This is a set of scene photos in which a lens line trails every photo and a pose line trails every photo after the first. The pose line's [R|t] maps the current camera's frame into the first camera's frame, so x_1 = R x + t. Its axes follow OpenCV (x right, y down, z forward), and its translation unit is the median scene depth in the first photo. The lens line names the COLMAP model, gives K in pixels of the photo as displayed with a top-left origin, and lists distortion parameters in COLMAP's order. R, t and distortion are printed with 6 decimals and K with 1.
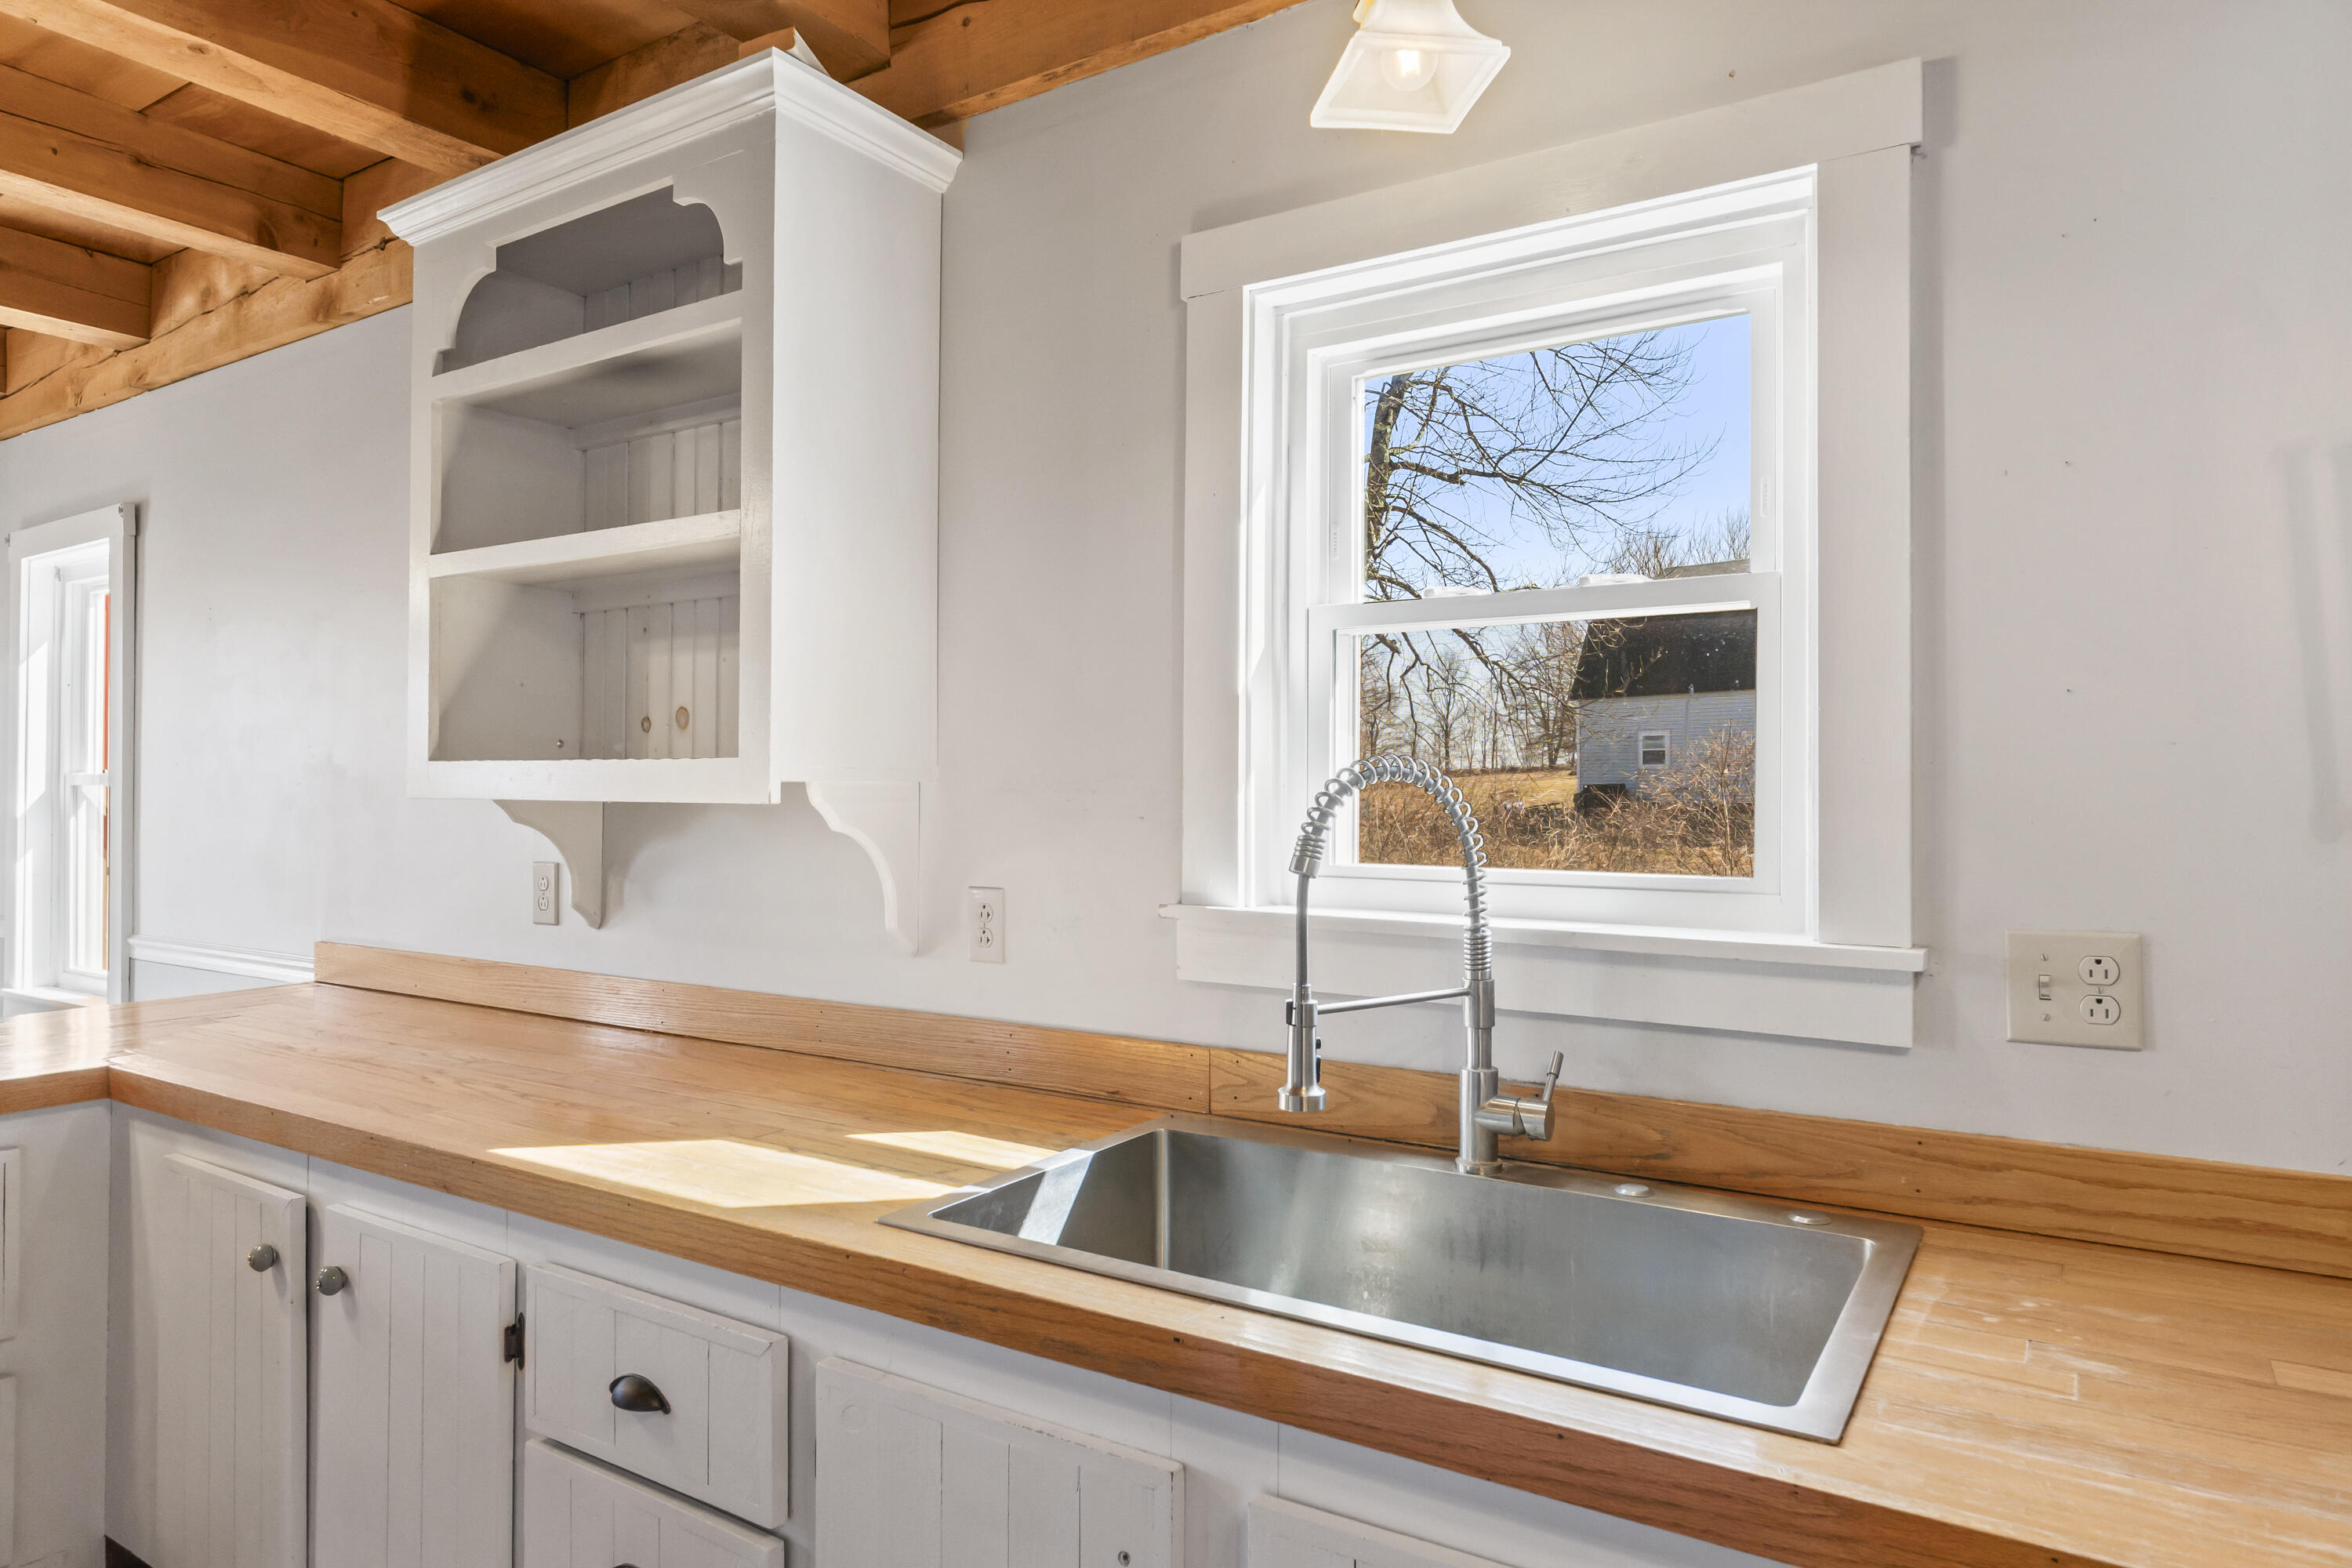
lens RADIAL K [[1420.6, 0, 1174.6], [0, 1420.6, 789.8], [0, 0, 1]] dist [0.001979, 0.000663]
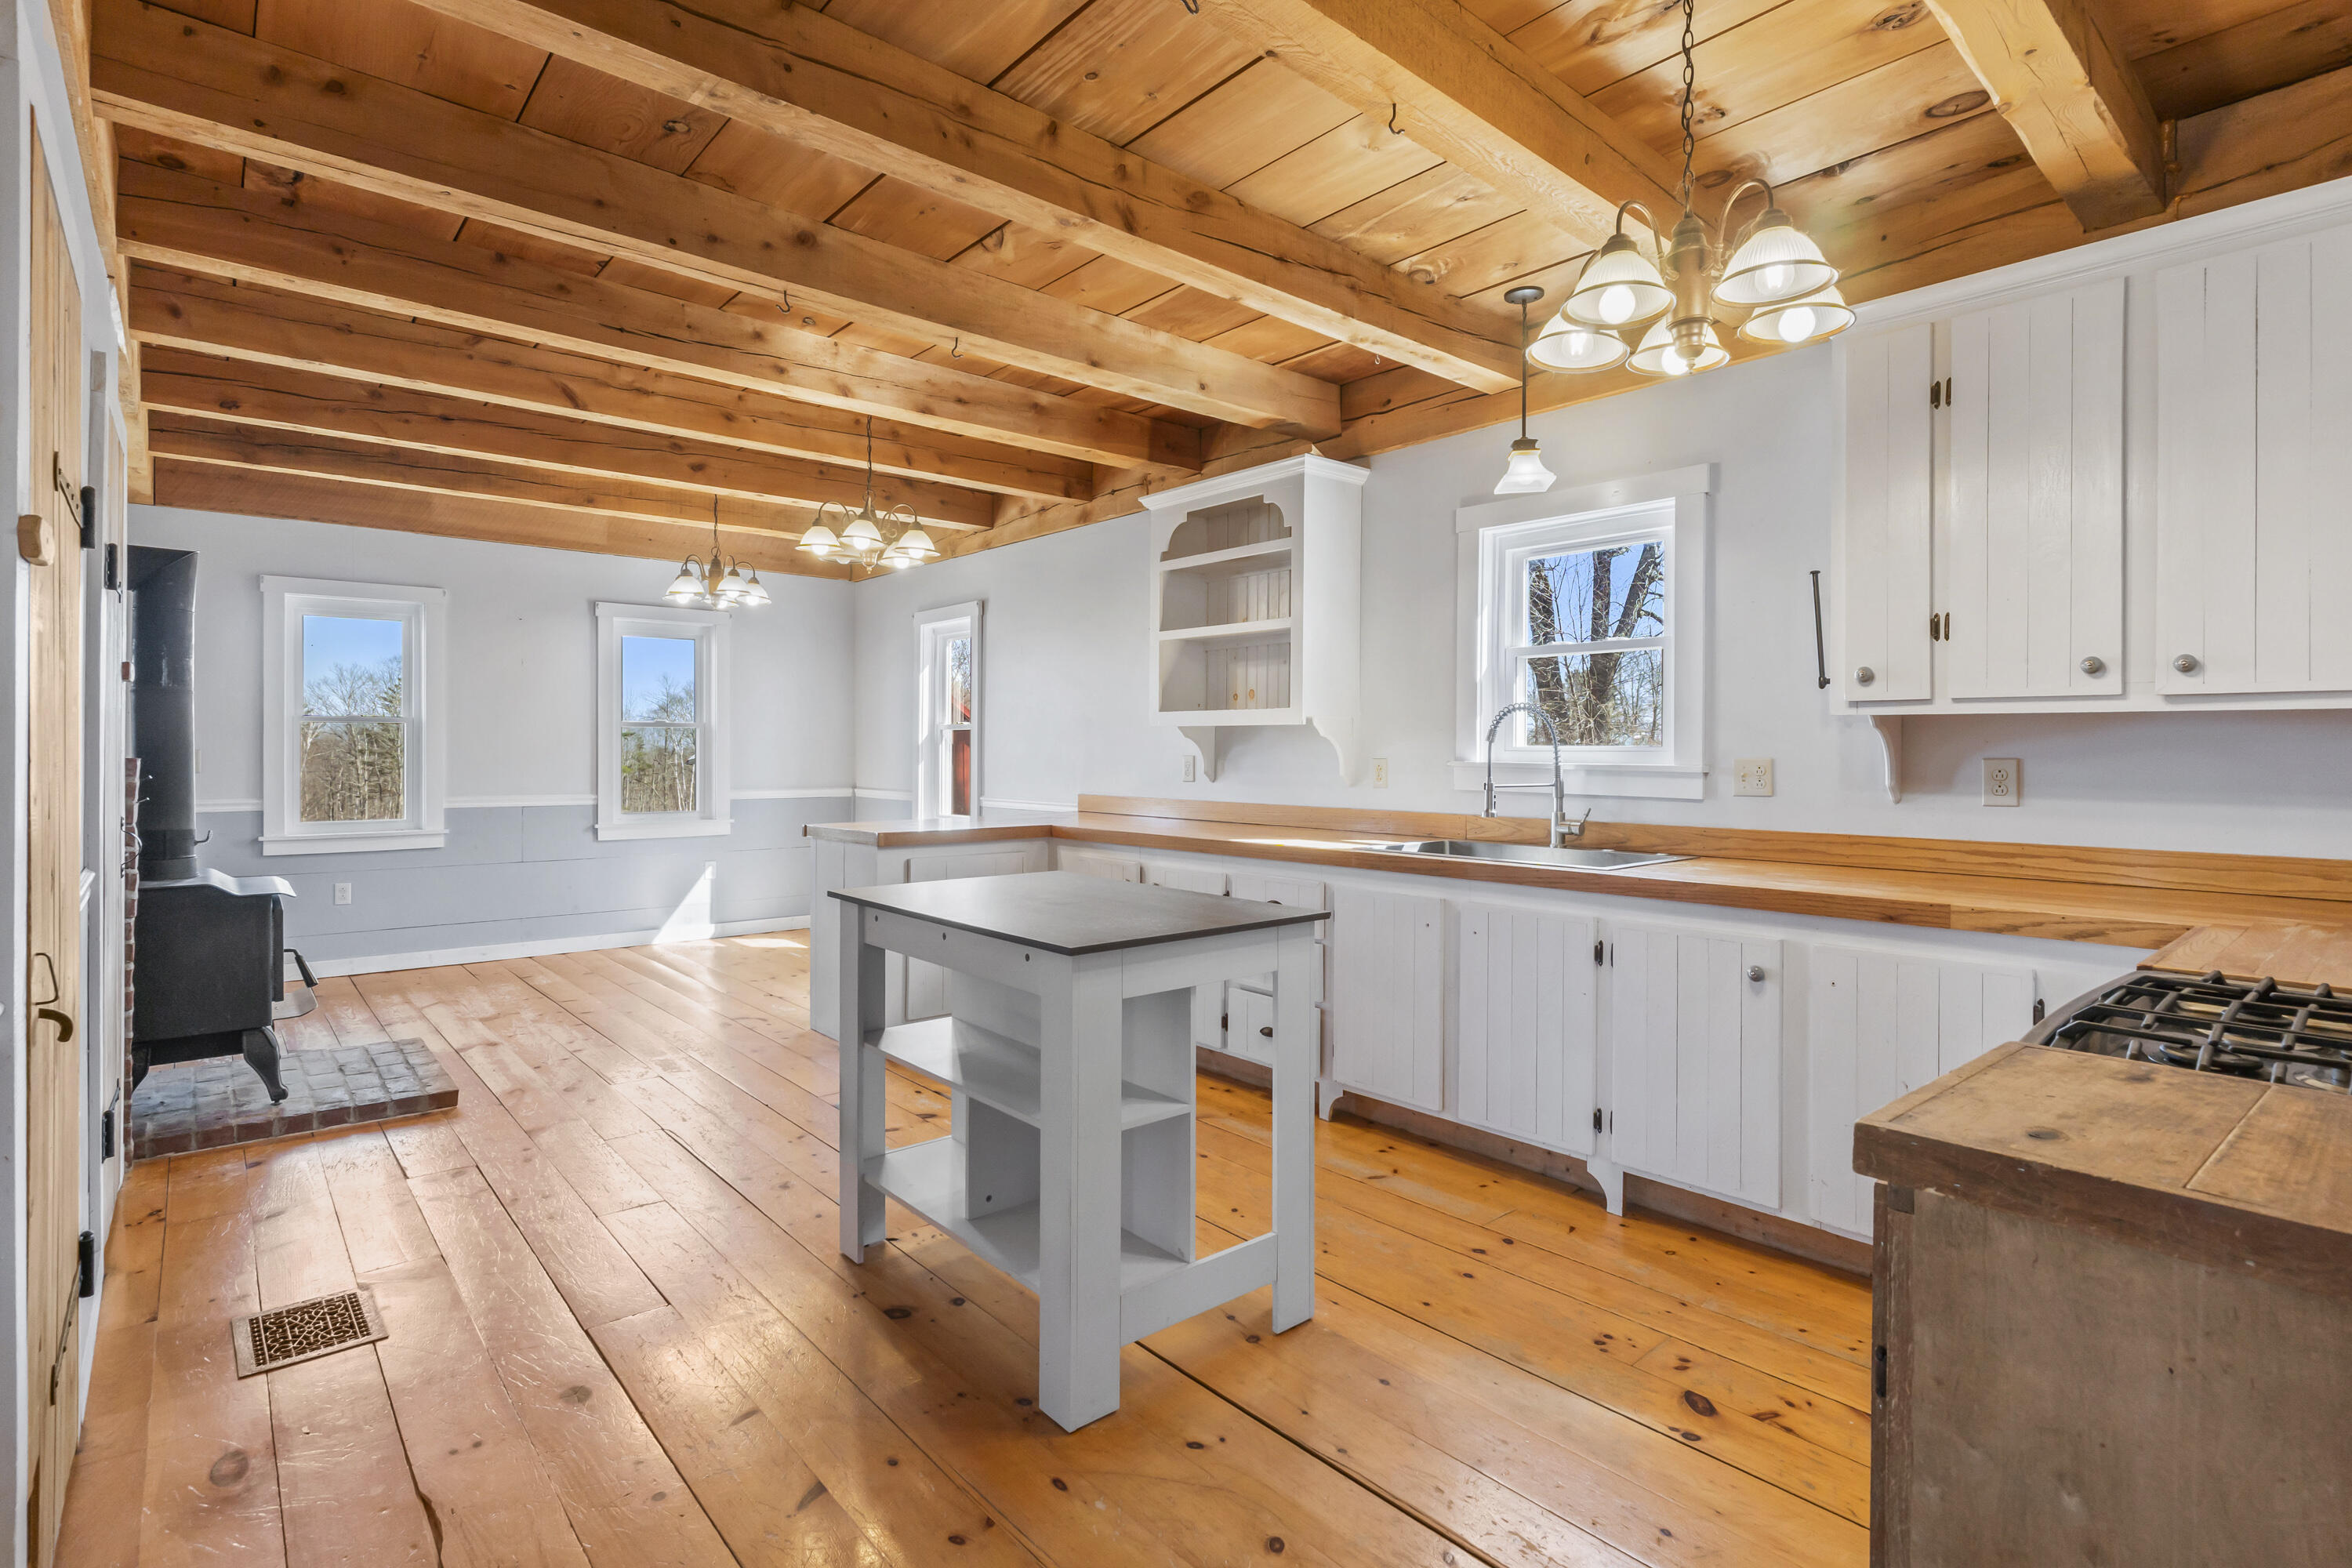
lens RADIAL K [[1143.8, 0, 1171.0], [0, 1143.8, 750.7], [0, 0, 1]] dist [-0.003259, -0.002448]
pose [[0.960269, 0.003067, -0.279059, 0.083953], [-0.003890, 0.999990, -0.002395, 0.062412], [0.279048, 0.003386, 0.960271, -1.098504]]
